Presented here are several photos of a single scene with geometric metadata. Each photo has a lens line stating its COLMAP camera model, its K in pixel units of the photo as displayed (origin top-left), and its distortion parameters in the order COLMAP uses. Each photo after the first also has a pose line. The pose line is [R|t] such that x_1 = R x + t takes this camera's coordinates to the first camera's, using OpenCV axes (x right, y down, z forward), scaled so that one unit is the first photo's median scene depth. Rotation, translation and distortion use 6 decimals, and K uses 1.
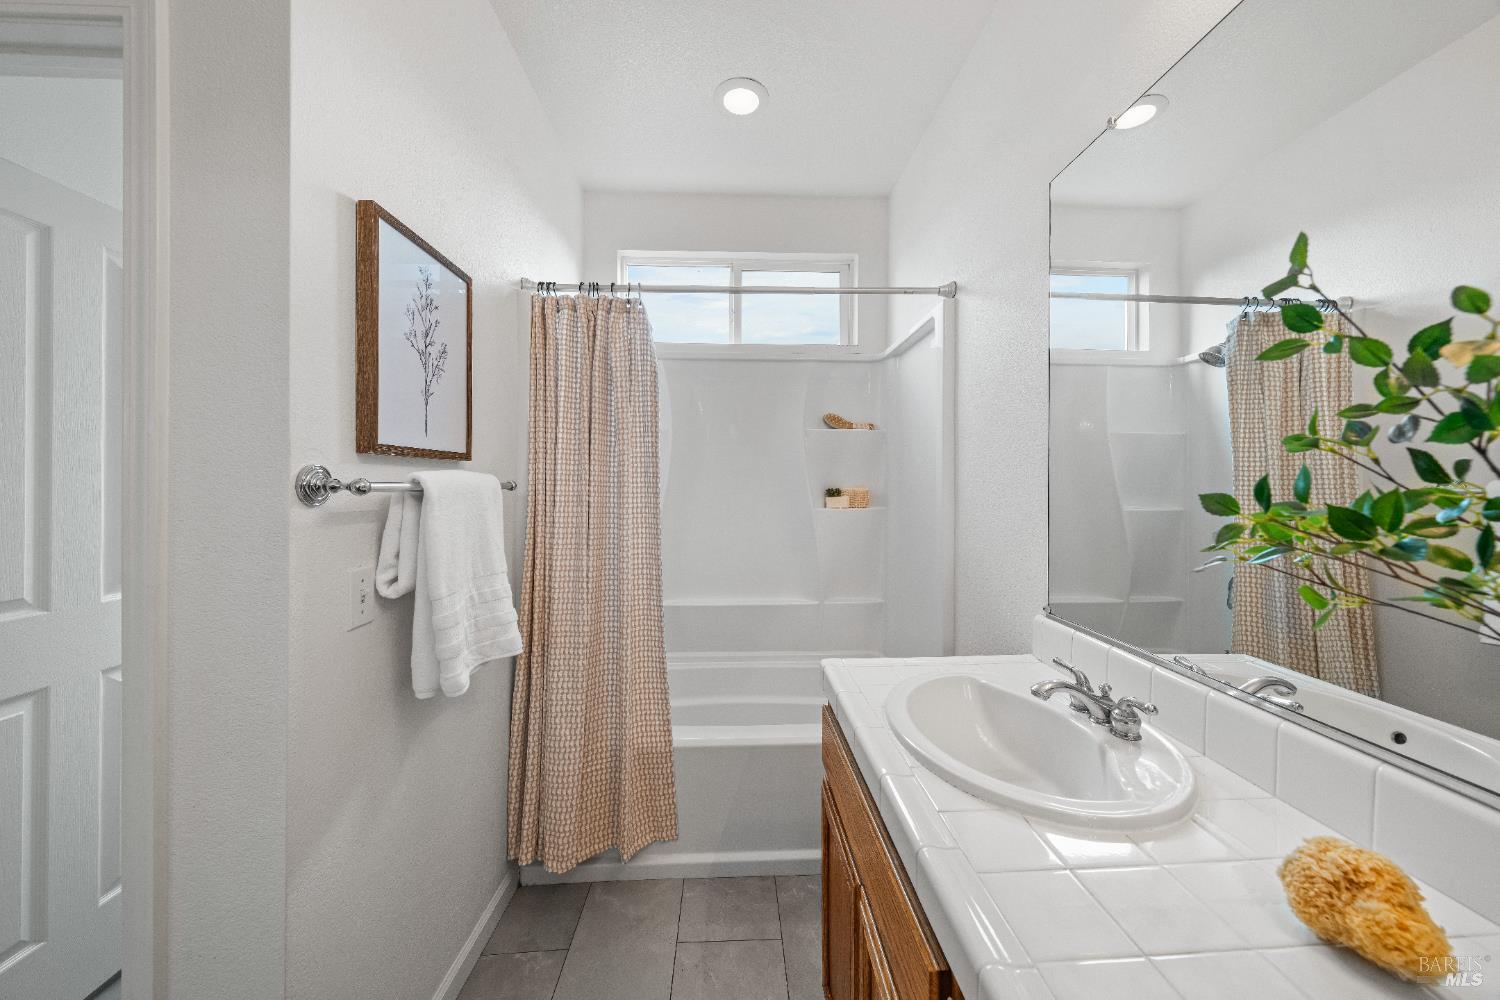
lens RADIAL K [[504.5, 0, 764.7], [0, 504.5, 481.0], [0, 0, 1]] dist [-0.005790, 0.000617]
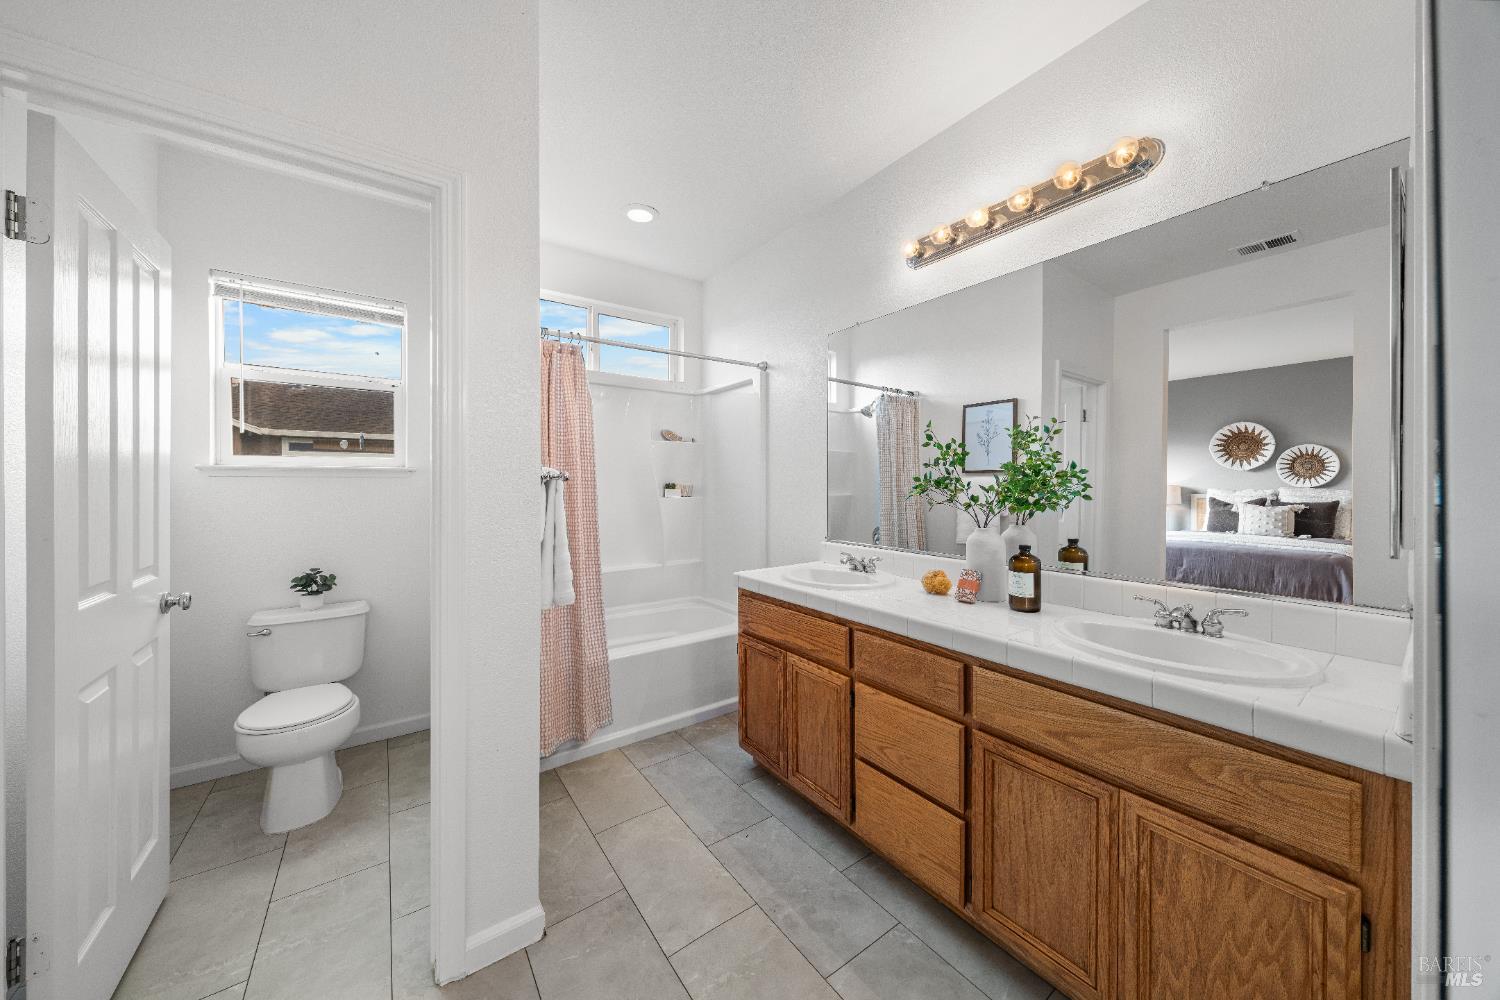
lens RADIAL K [[504.5, 0, 755.8], [0, 504.5, 484.8], [0, 0, 1]] dist [-0.005790, 0.000617]
pose [[0.836160, -0.004491, 0.548467, -0.660017], [0.001180, 0.999979, 0.006389, 0.015117], [-0.548484, -0.004695, 0.836148, -0.467972]]
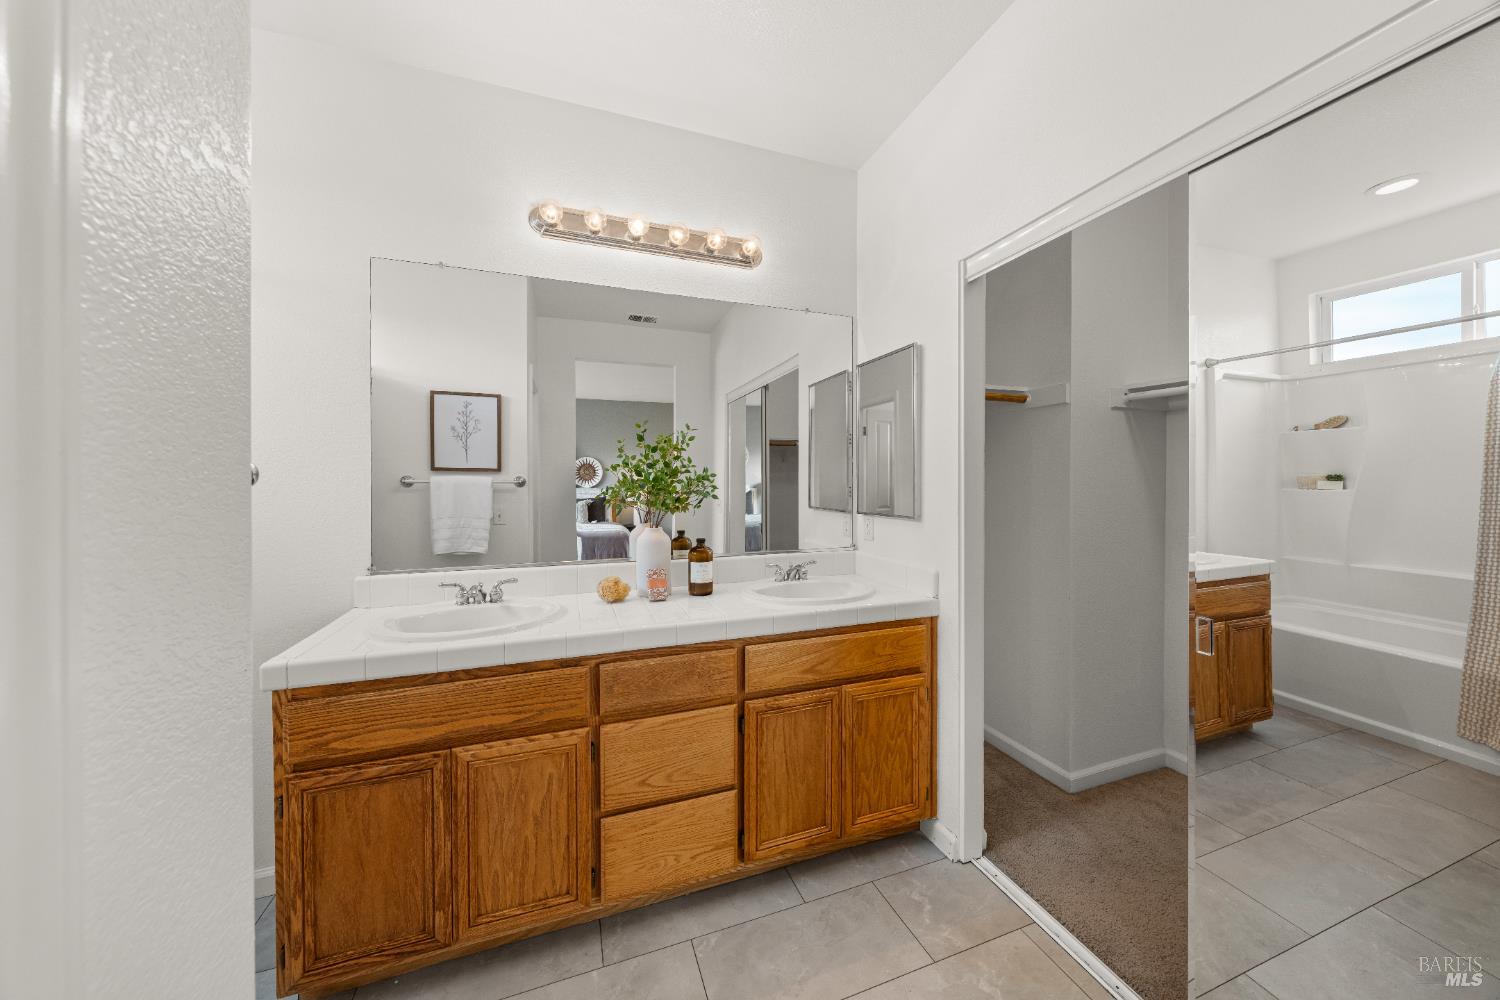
lens RADIAL K [[504.5, 0, 761.1], [0, 504.5, 485.6], [0, 0, 1]] dist [-0.005790, 0.000617]
pose [[-0.307763, -0.005441, 0.951448, -0.820518], [-0.006195, 0.999974, 0.003715, 0.014631], [-0.951443, -0.004751, -0.307788, 0.326253]]
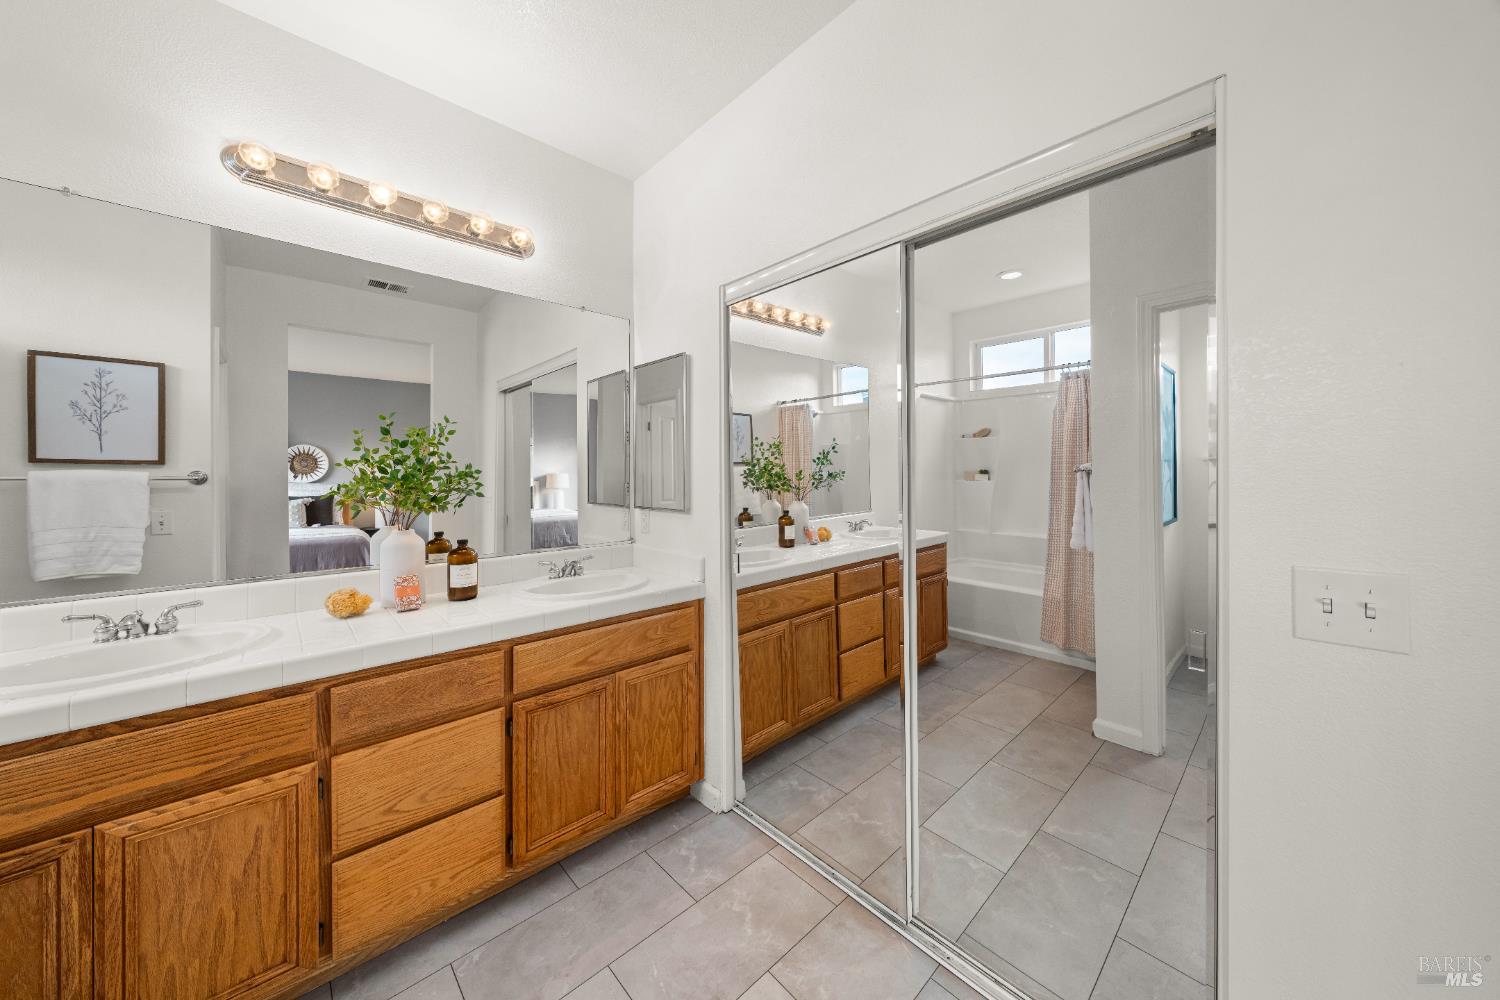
lens RADIAL K [[504.5, 0, 755.6], [0, 504.5, 475.4], [0, 0, 1]] dist [-0.005790, 0.000617]
pose [[-0.654964, 0.000488, 0.755660, -0.914054], [-0.004013, 0.999983, -0.004124, 0.004145], [-0.755649, -0.005733, -0.654951, 0.335667]]
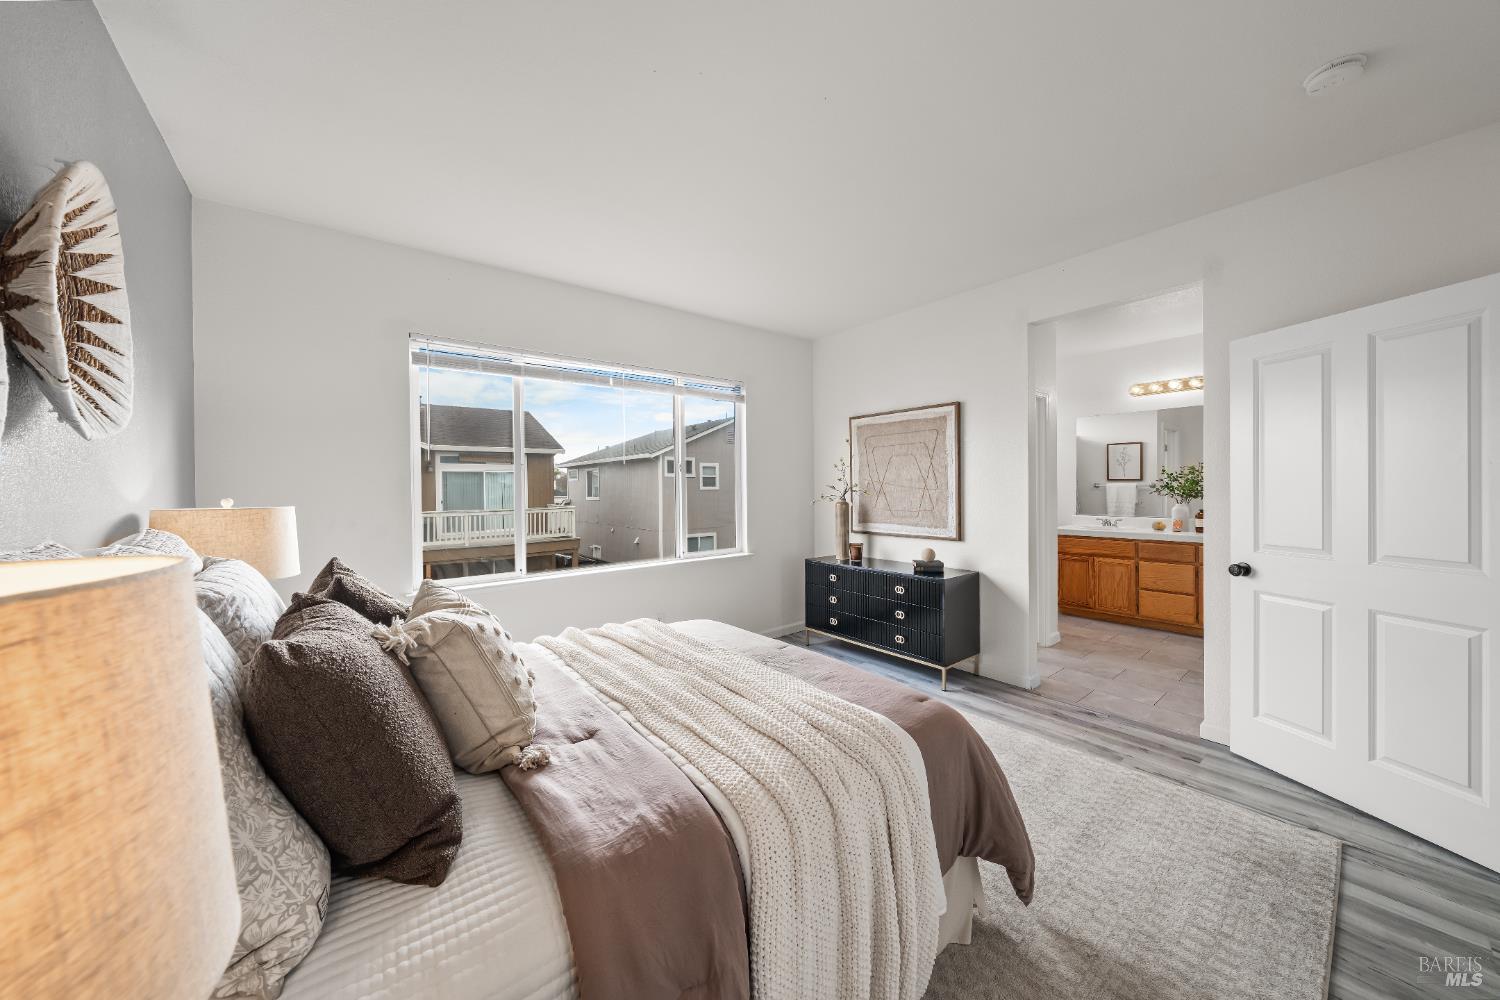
lens RADIAL K [[504.5, 0, 756.9], [0, 504.5, 492.1], [0, 0, 1]] dist [-0.005790, 0.000617]
pose [[0.809840, -0.015997, 0.586433, -3.392371], [0.010207, 0.999861, 0.013180, -0.017437], [-0.586562, -0.004688, 0.809890, -0.742786]]
